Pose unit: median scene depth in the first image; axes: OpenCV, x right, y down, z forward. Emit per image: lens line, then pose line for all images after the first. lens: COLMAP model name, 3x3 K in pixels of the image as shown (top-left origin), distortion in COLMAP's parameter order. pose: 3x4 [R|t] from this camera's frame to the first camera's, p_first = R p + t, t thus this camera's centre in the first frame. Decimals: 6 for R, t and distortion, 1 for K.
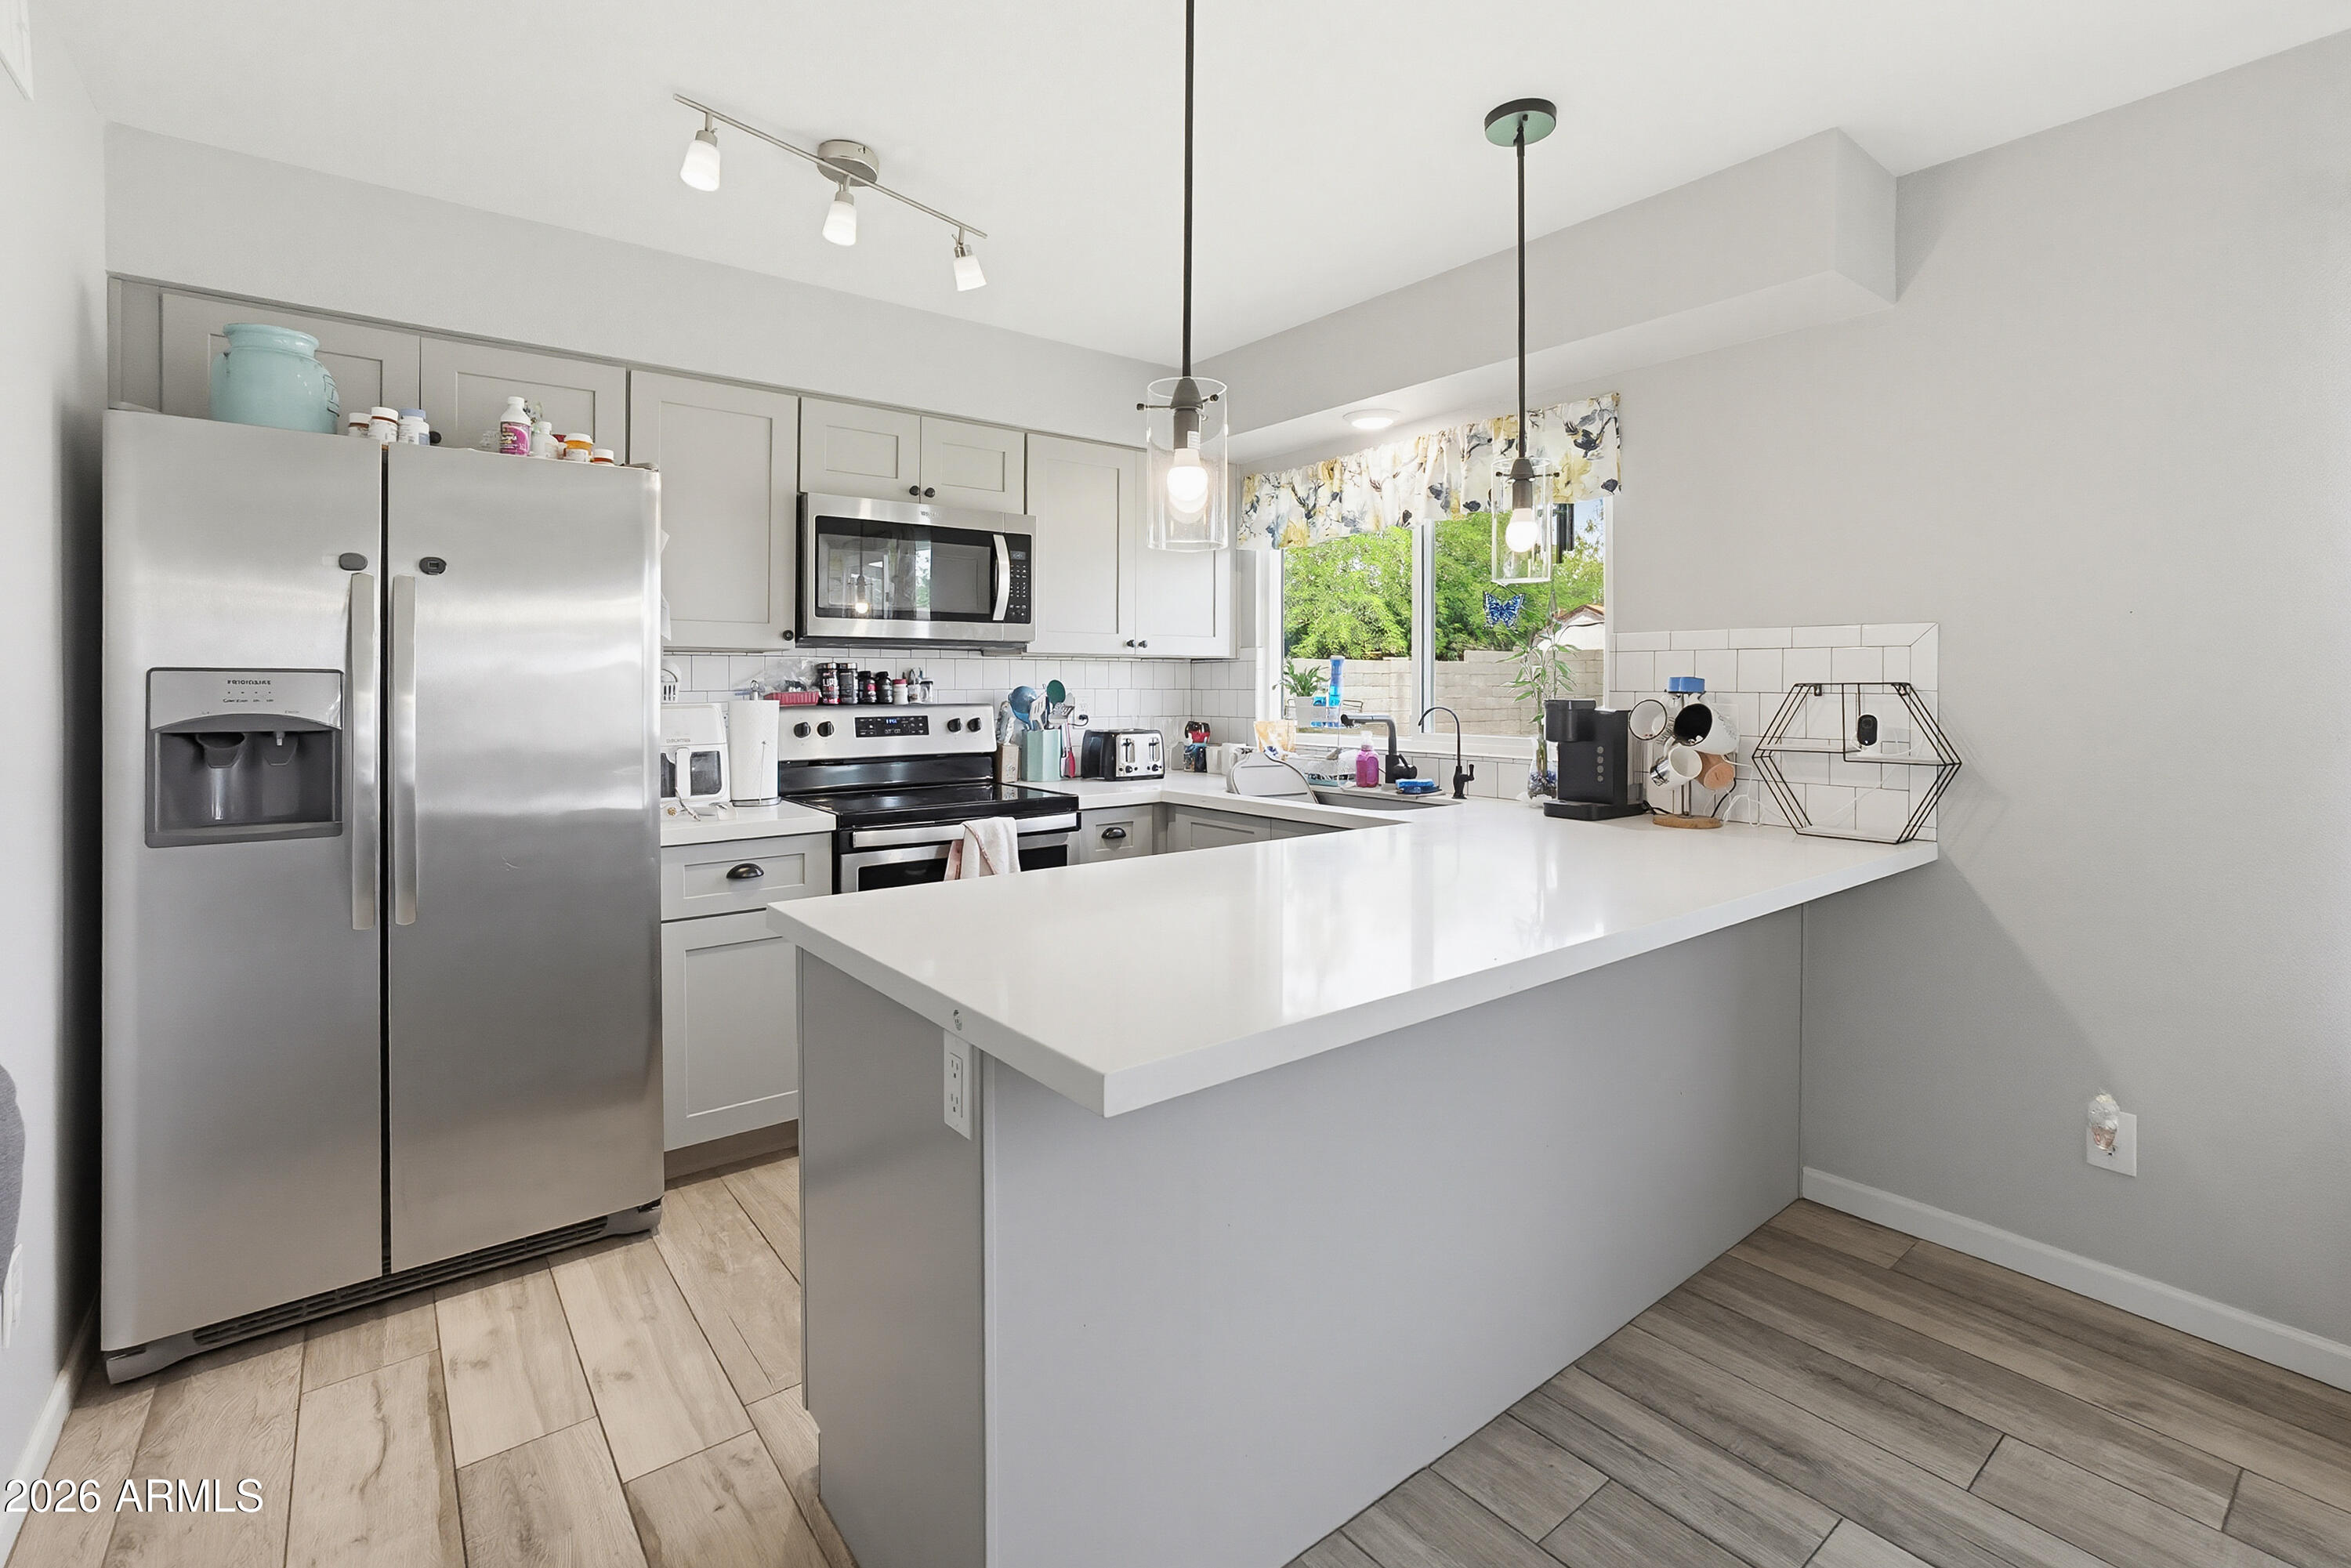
lens RADIAL K [[1059.8, 0, 1158.1], [0, 1059.8, 684.1], [0, 0, 1]] dist [-0.016637, 0.006835]
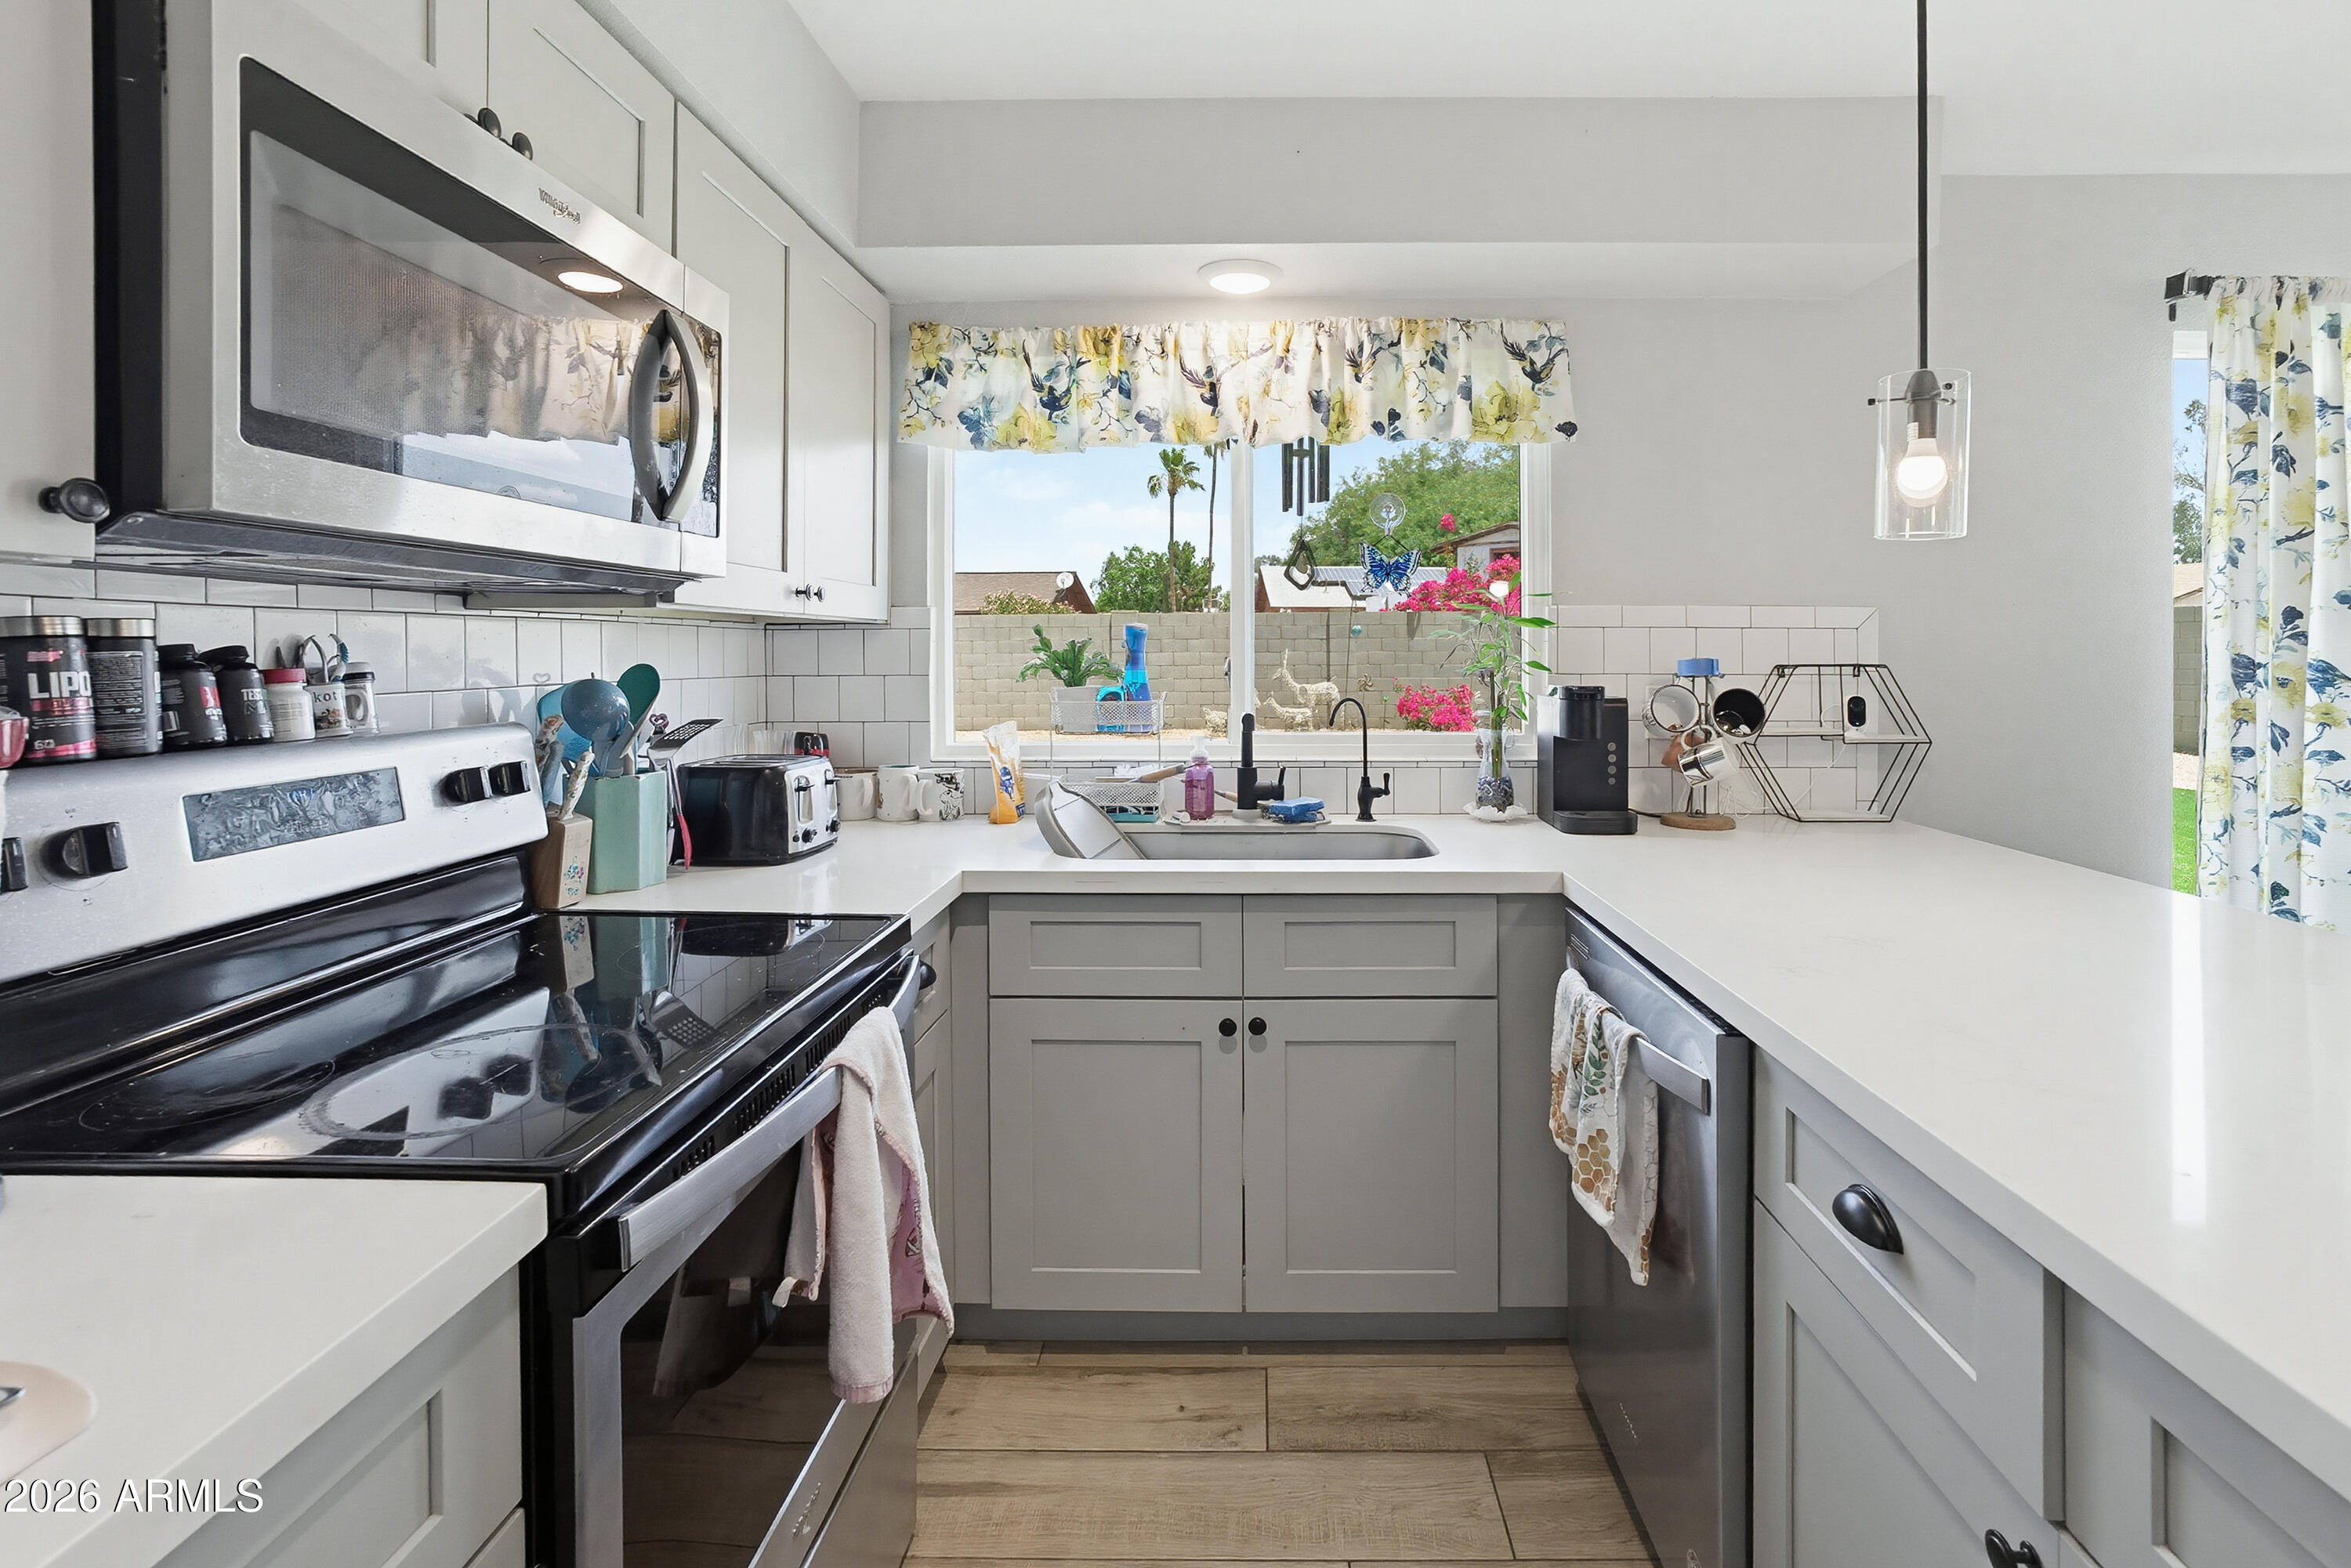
lens RADIAL K [[1059.8, 0, 1227.5], [0, 1059.8, 653.1], [0, 0, 1]] dist [-0.016637, 0.006835]
pose [[0.624217, -0.002933, 0.781246, -0.355313], [0.000917, 0.999995, 0.003022, -0.011278], [-0.781251, -0.001170, 0.624216, 0.612741]]
